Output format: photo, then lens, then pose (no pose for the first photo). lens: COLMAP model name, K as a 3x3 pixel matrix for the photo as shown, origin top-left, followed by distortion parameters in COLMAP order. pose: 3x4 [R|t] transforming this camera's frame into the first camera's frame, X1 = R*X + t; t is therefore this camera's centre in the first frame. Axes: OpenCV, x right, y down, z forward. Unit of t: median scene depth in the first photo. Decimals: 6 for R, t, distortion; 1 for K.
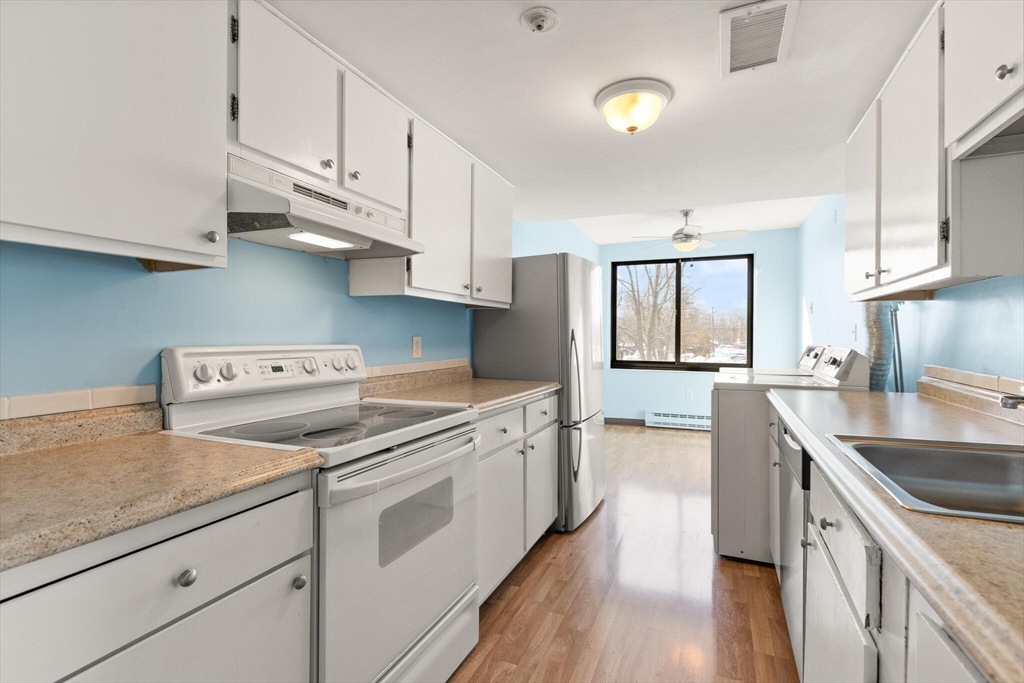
lens RADIAL K [[462.9, 0, 512.0], [0, 462.9, 341.5], [0, 0, 1]] dist [0.000806, -0.000410]
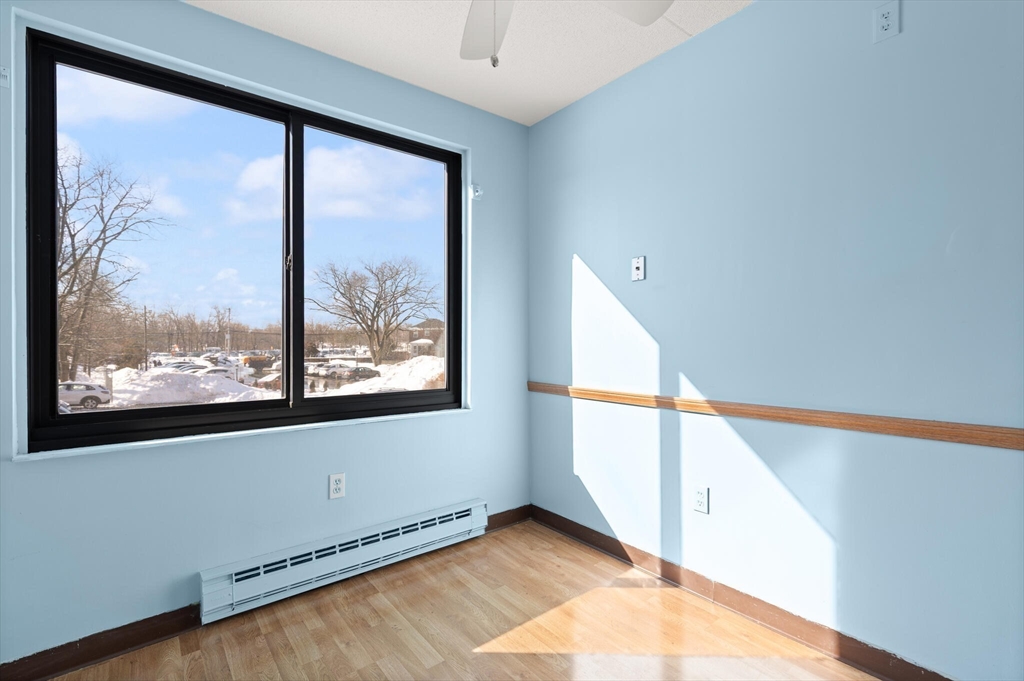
lens RADIAL K [[462.9, 0, 512.0], [0, 462.9, 340.5], [0, 0, 1]] dist [0.000806, -0.000410]
pose [[0.460621, -0.001353, 0.887596, 0.112024], [0.014993, 0.999868, -0.006256, 0.002420], [-0.887470, 0.016189, 0.460581, 0.660858]]
